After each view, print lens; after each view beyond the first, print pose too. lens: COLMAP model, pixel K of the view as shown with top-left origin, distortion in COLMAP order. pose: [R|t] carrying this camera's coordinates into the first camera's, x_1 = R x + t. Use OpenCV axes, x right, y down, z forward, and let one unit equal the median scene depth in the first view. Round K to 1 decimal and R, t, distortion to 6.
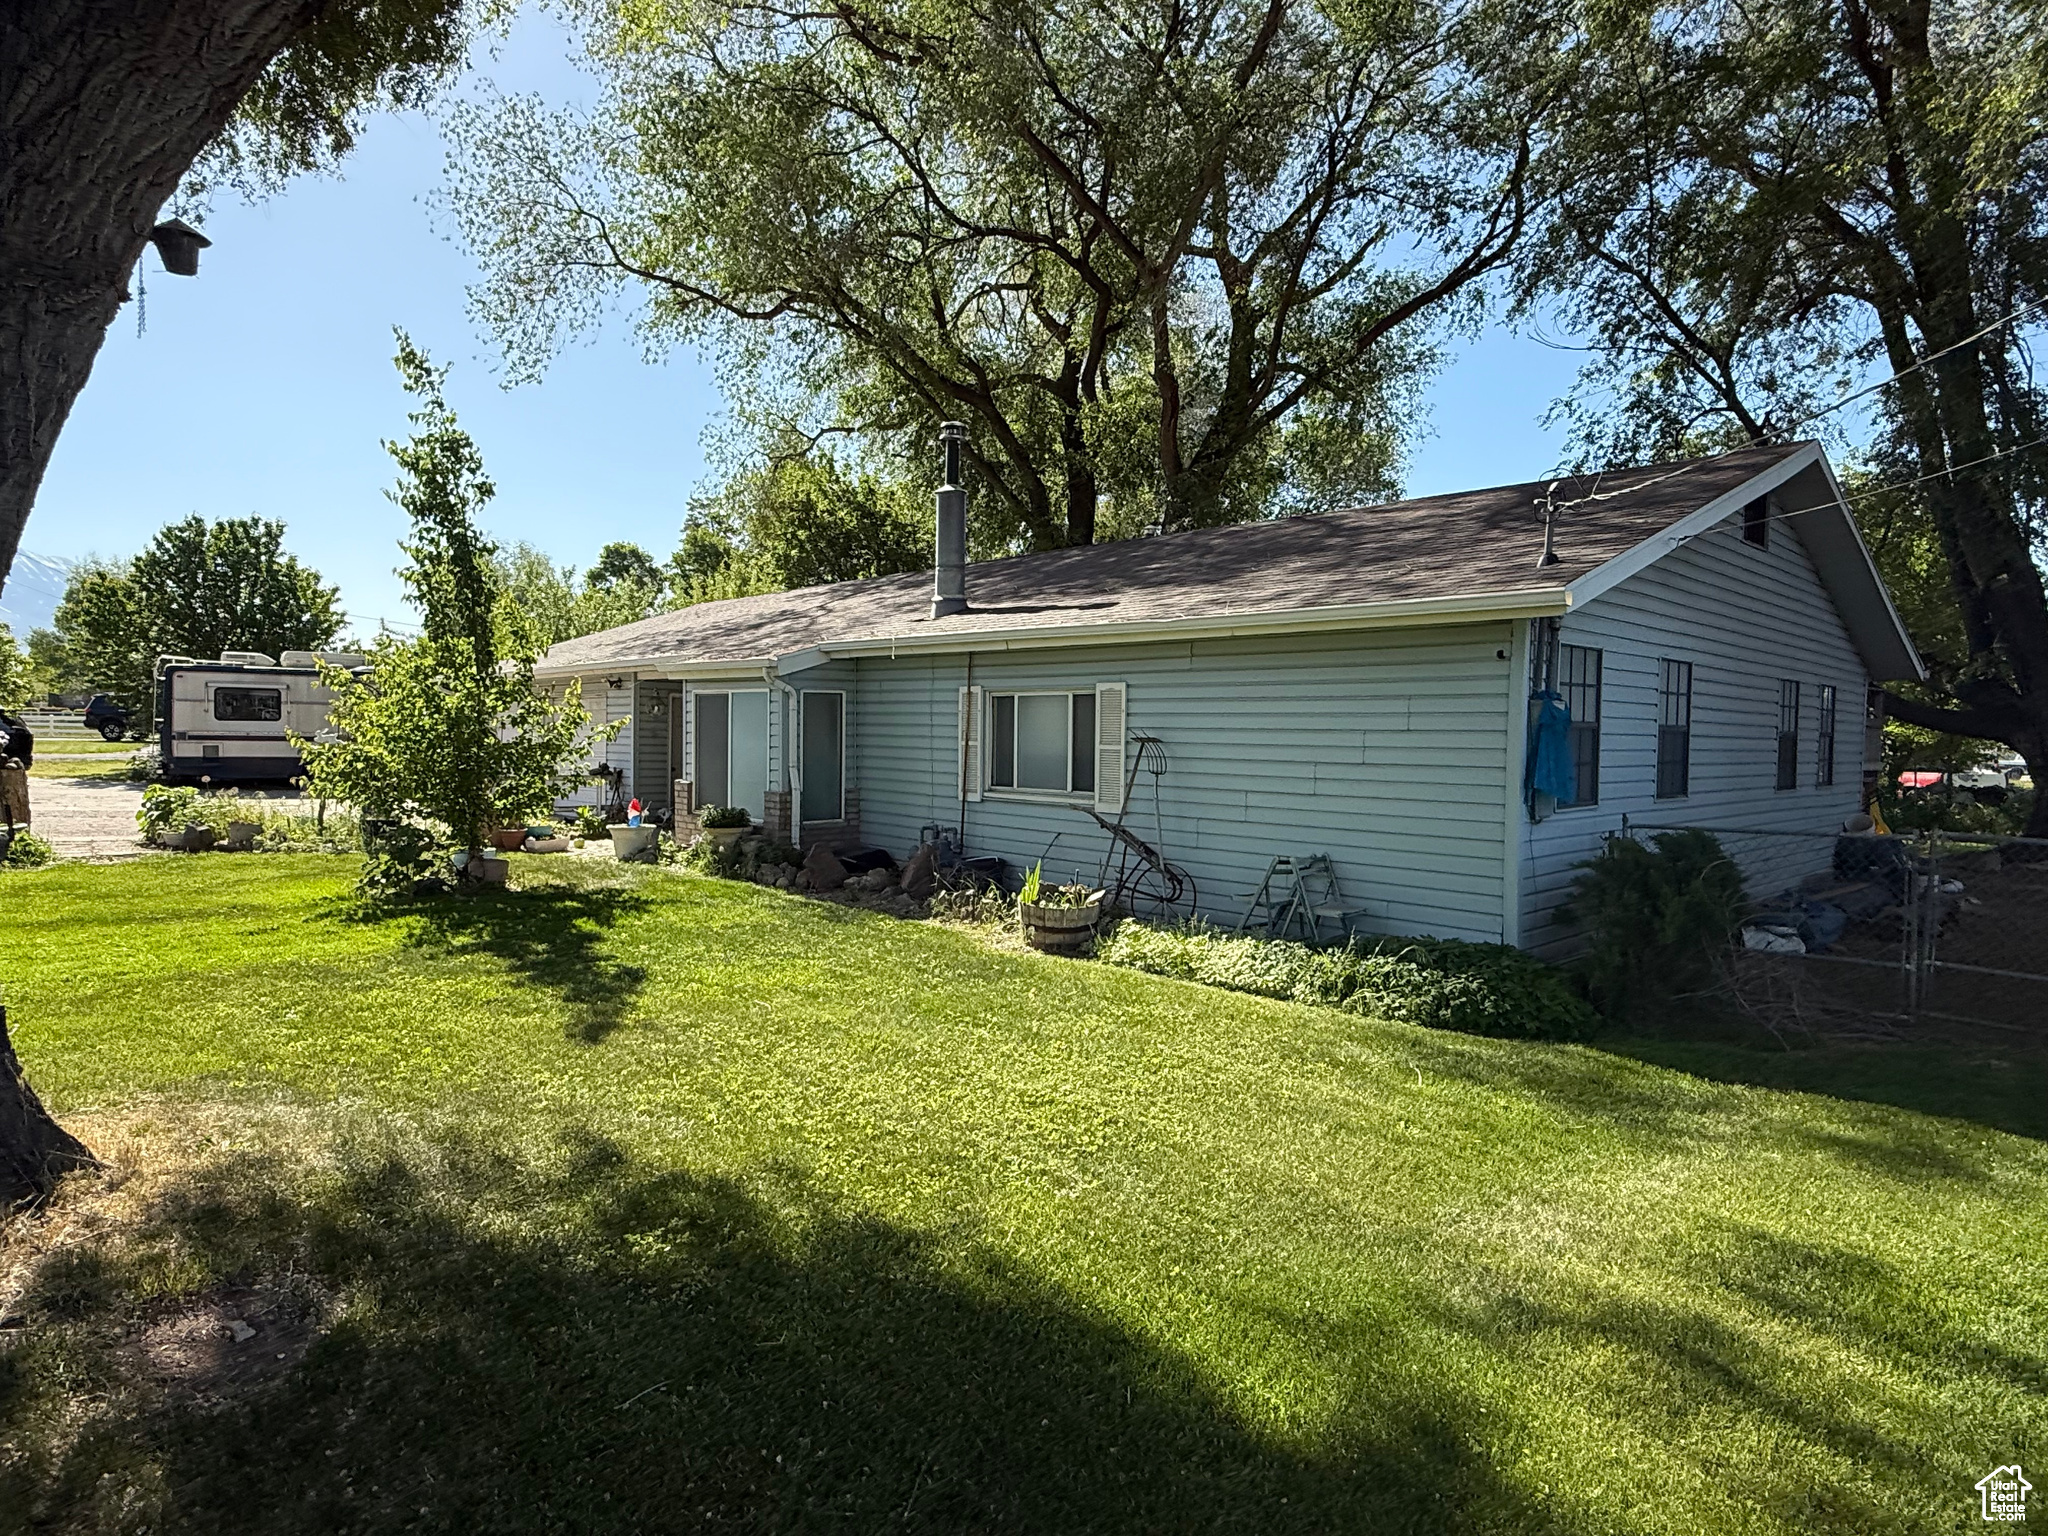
lens RADIAL K [[1128.3, 0, 1027.4], [0, 1128.3, 768.0], [0, 0, 1]] dist [0.005721, 0.000981]
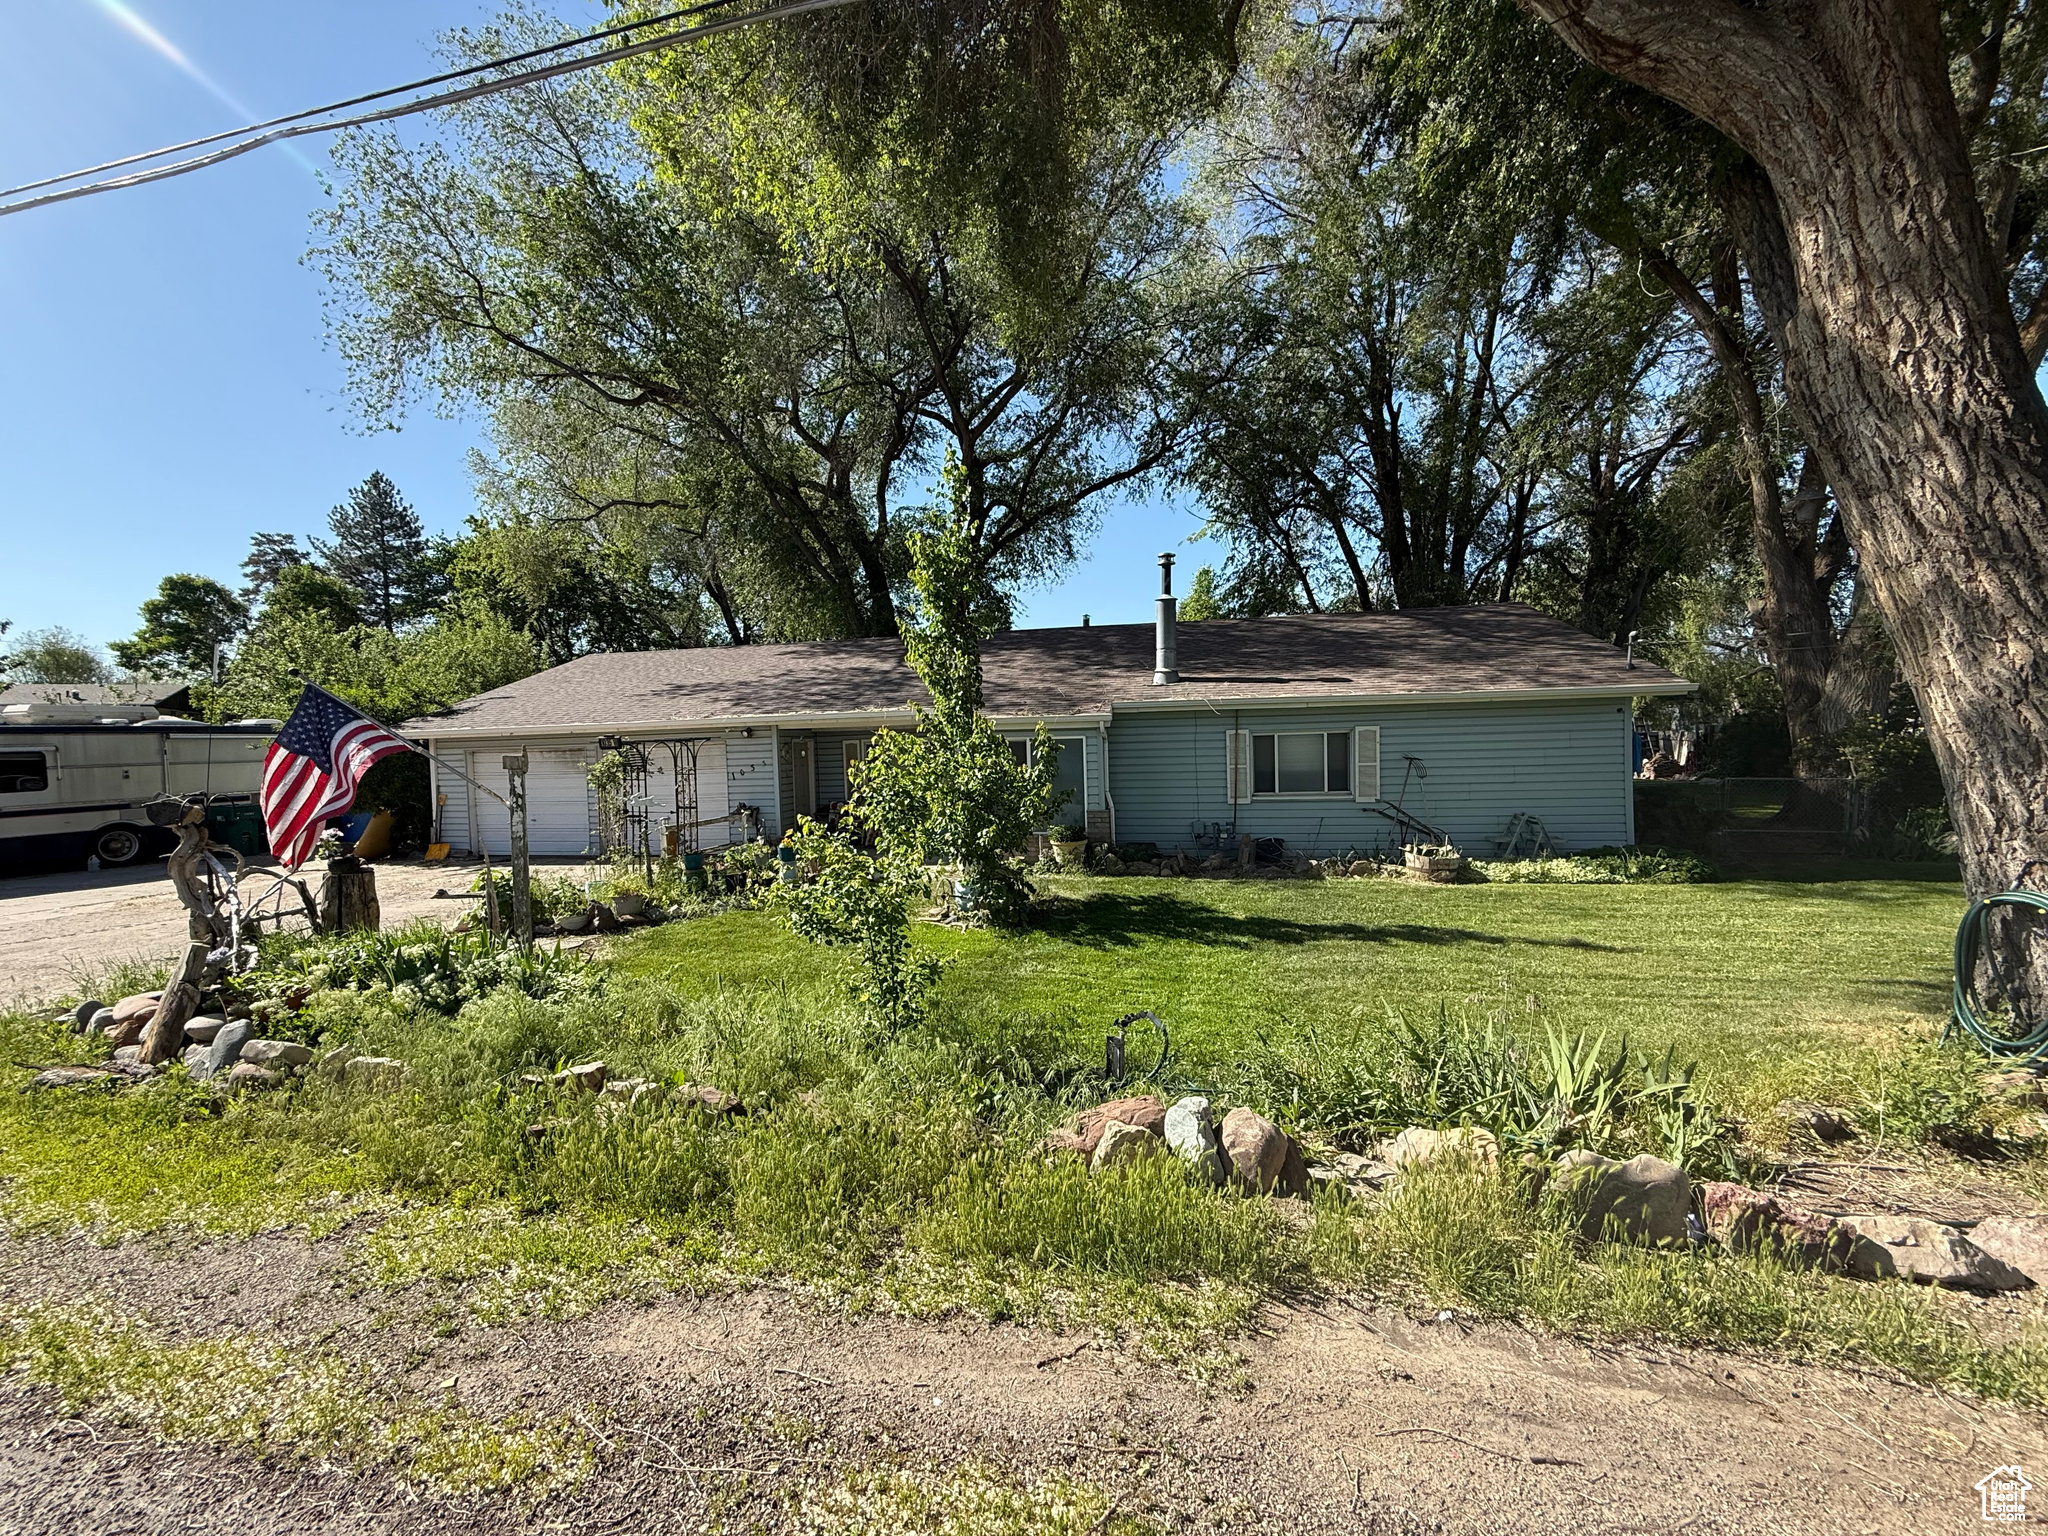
lens RADIAL K [[833.3, 0, 1021.2], [0, 833.3, 763.5], [0, 0, 1]] dist [0.015386, 0.000136]
pose [[0.821260, -0.056798, 0.567720, -0.955993], [0.059967, 0.998114, 0.013109, -0.059185], [-0.567394, 0.023279, 0.823117, 0.216632]]
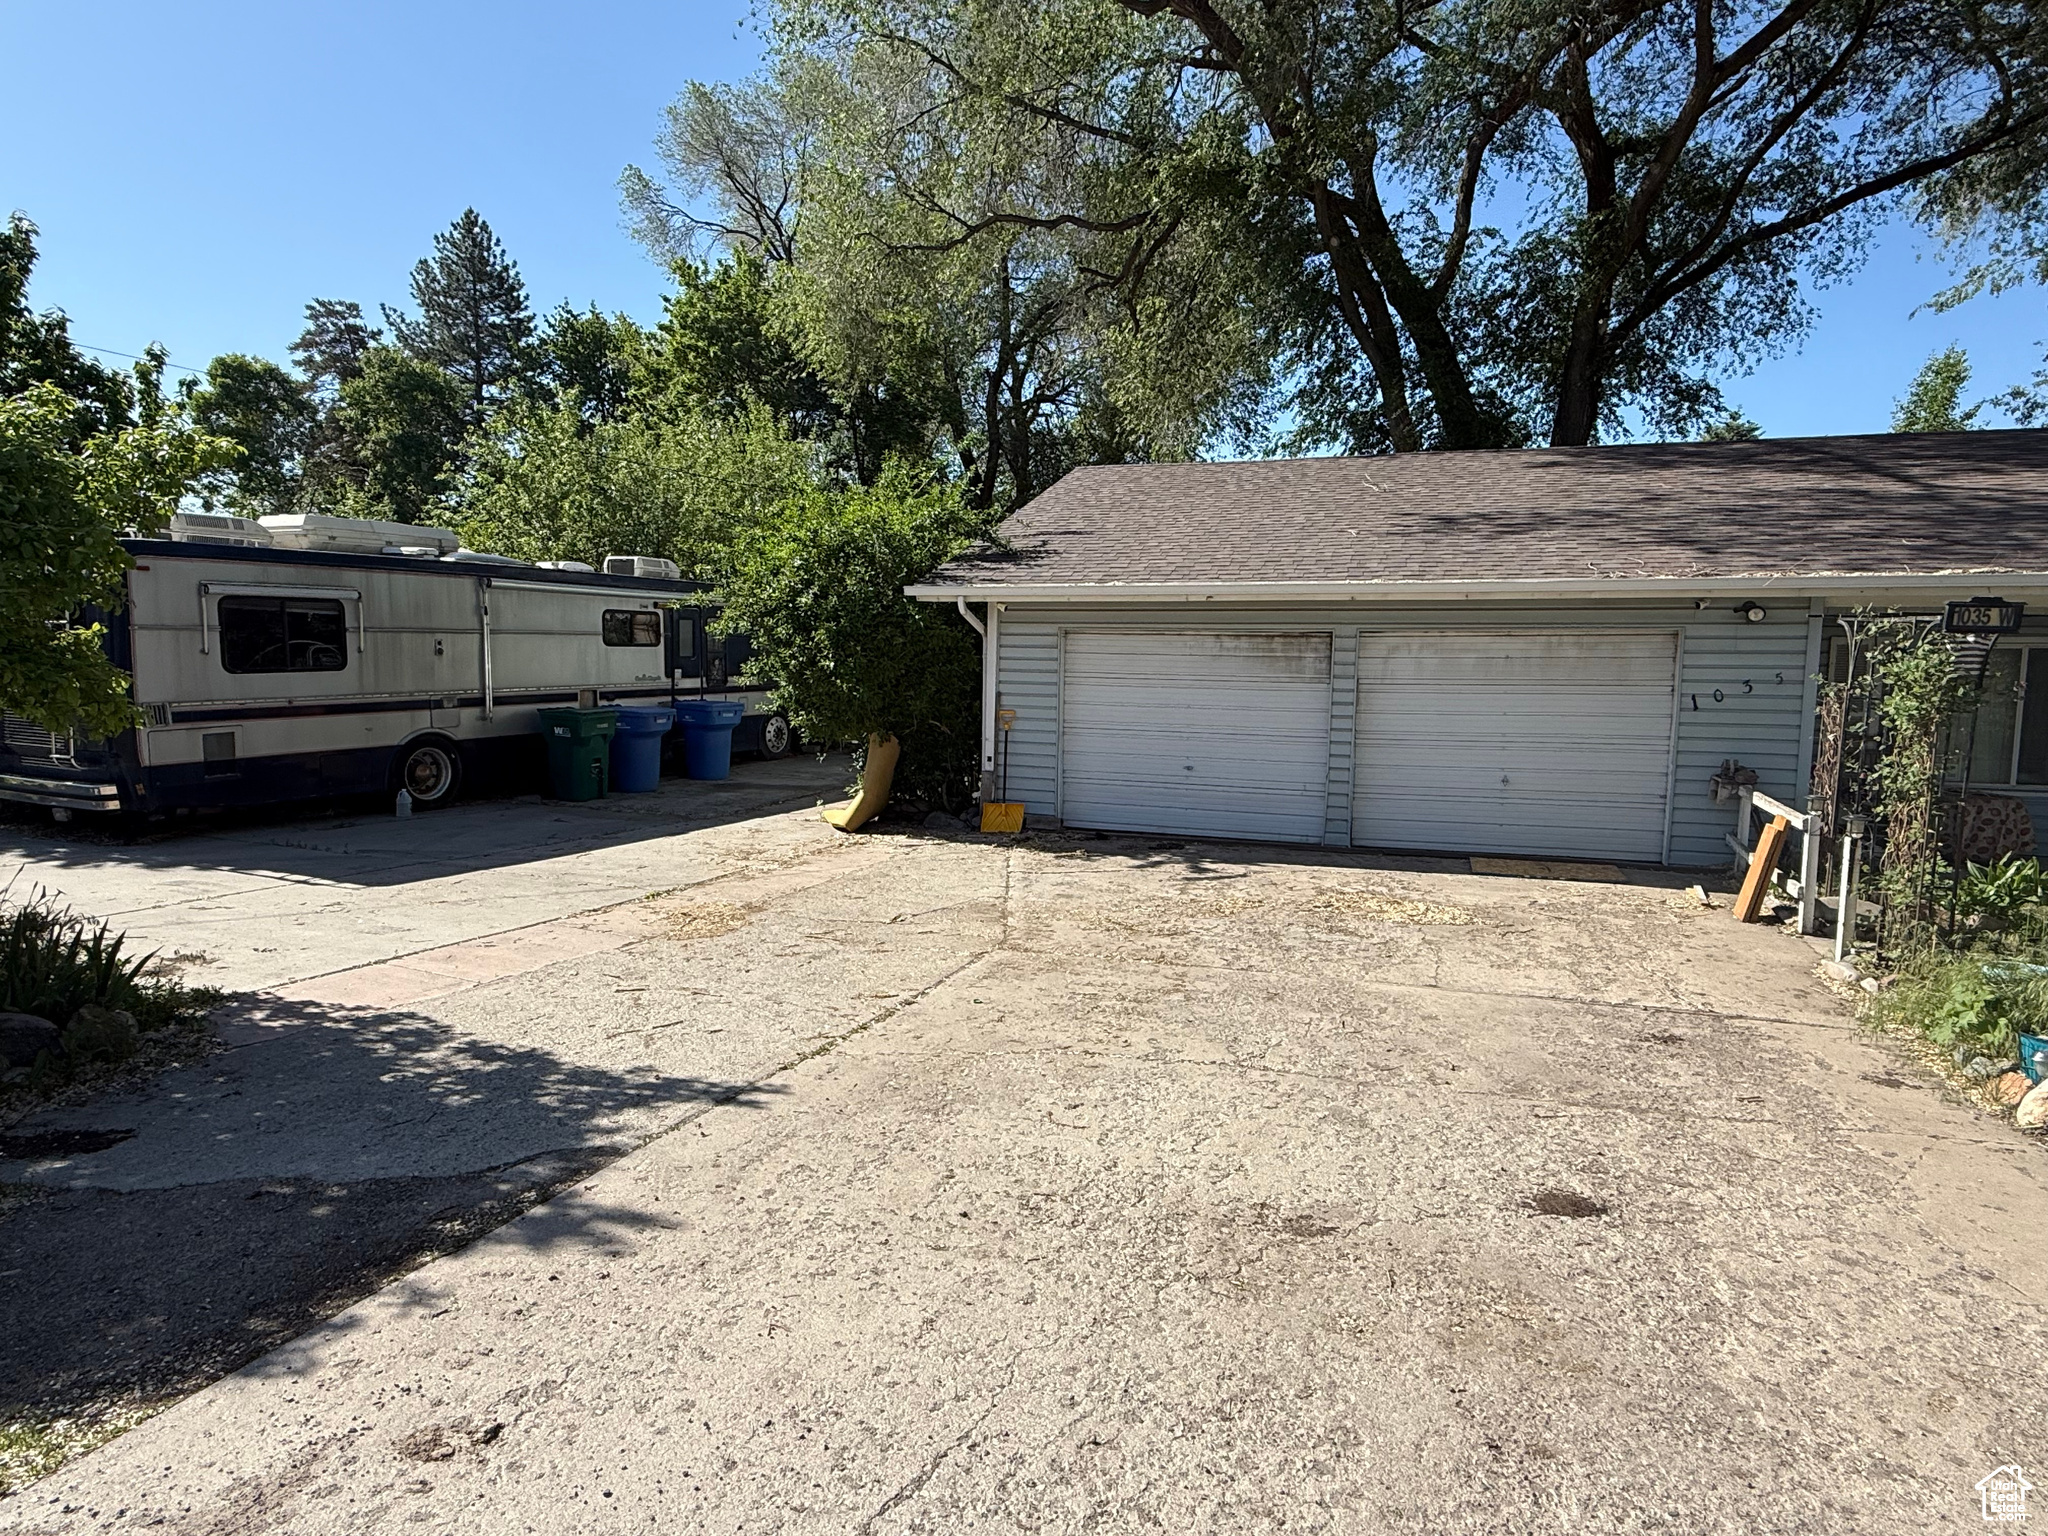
lens RADIAL K [[1128.3, 0, 1027.1], [0, 1128.3, 770.3], [0, 0, 1]] dist [0.005721, 0.000981]
pose [[0.871570, -0.060668, 0.486504, -1.419148], [0.017867, 0.995586, 0.092142, -0.084926], [-0.489946, -0.071615, 0.868806, 1.024991]]
